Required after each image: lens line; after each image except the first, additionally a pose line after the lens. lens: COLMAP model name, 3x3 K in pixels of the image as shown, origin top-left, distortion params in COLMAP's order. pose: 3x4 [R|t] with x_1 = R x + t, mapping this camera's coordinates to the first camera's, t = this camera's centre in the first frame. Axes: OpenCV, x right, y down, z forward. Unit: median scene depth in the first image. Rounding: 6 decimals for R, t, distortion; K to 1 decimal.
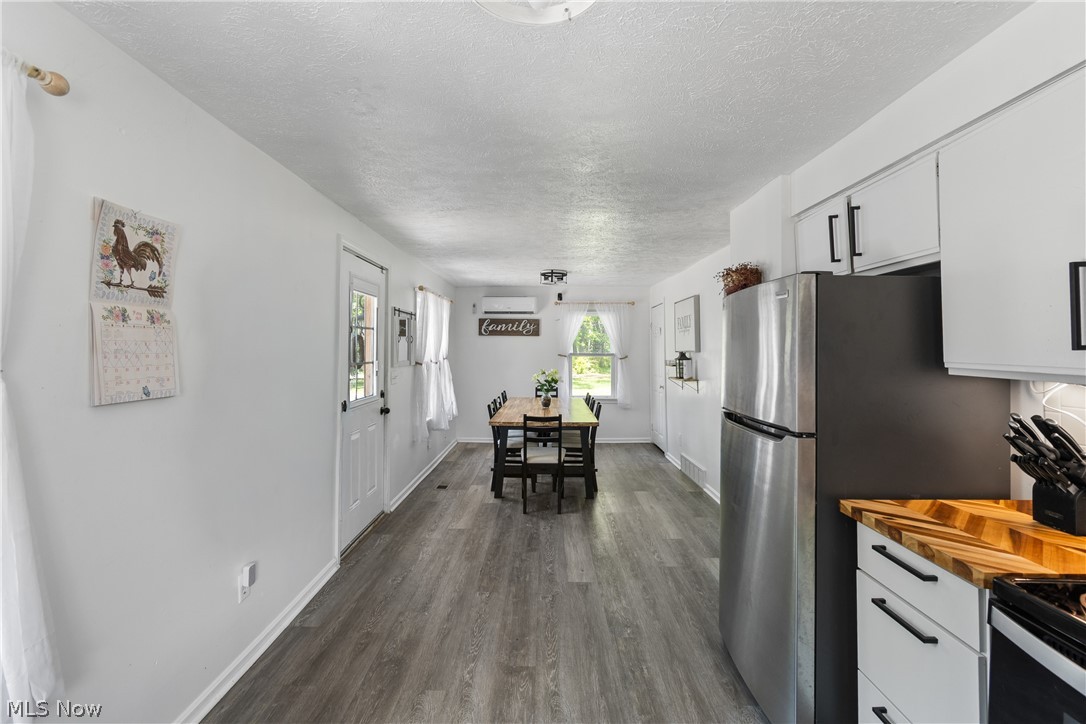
lens RADIAL K [[479.9, 0, 545.4], [0, 479.9, 354.9], [0, 0, 1]] dist [0.000869, -0.000736]
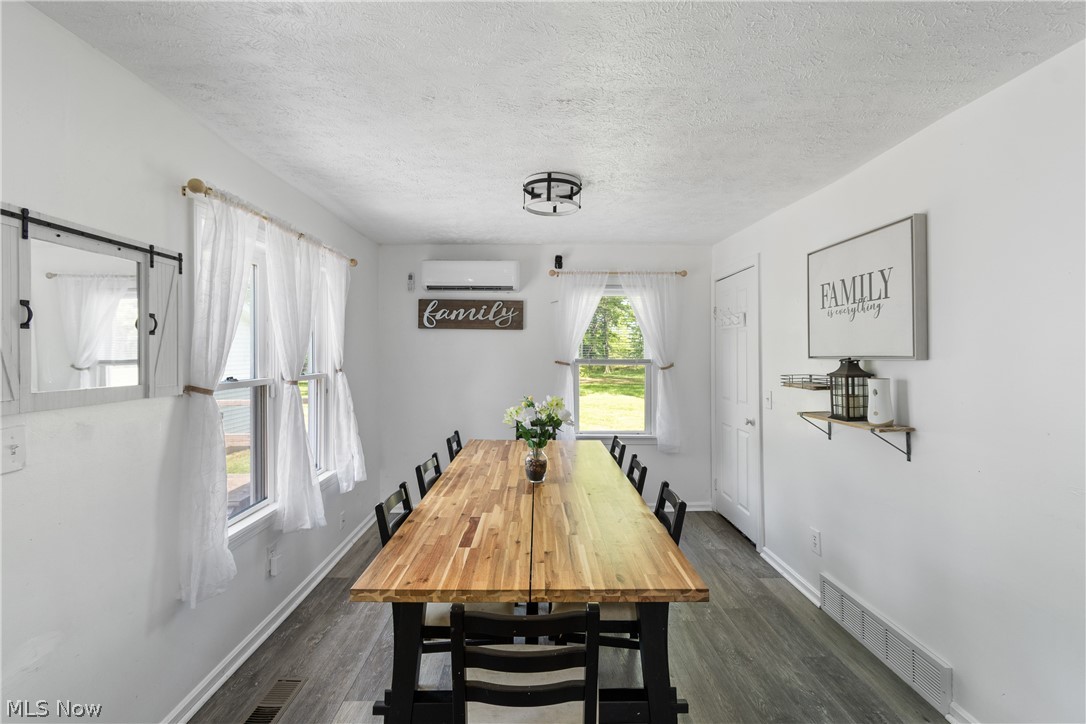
lens RADIAL K [[479.9, 0, 541.3], [0, 479.9, 353.7], [0, 0, 1]] dist [0.000869, -0.000736]
pose [[0.999834, 0.000501, 0.018214, -0.001200], [-0.000337, 0.999959, -0.009020, -0.005053], [-0.018218, 0.009013, 0.999793, 0.423079]]
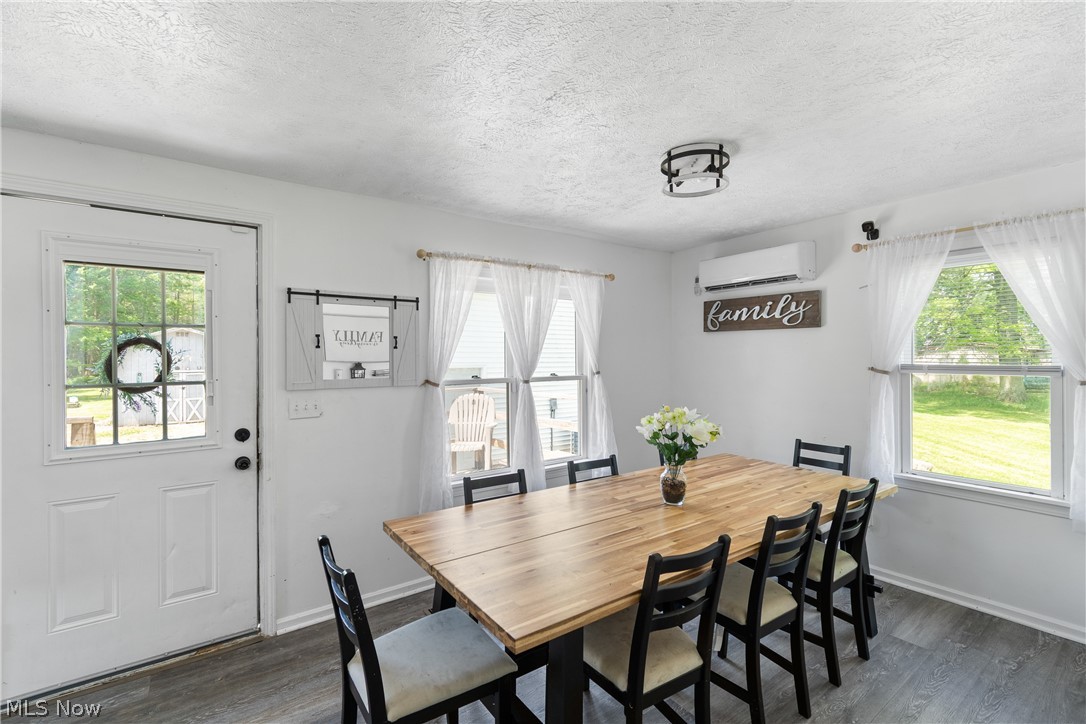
lens RADIAL K [[479.9, 0, 542.1], [0, 479.9, 358.6], [0, 0, 1]] dist [0.000869, -0.000736]
pose [[0.590708, -0.003614, -0.806878, 0.201432], [-0.002078, 0.999980, -0.006000, -0.006080], [0.806883, 0.005221, 0.590688, 0.522975]]
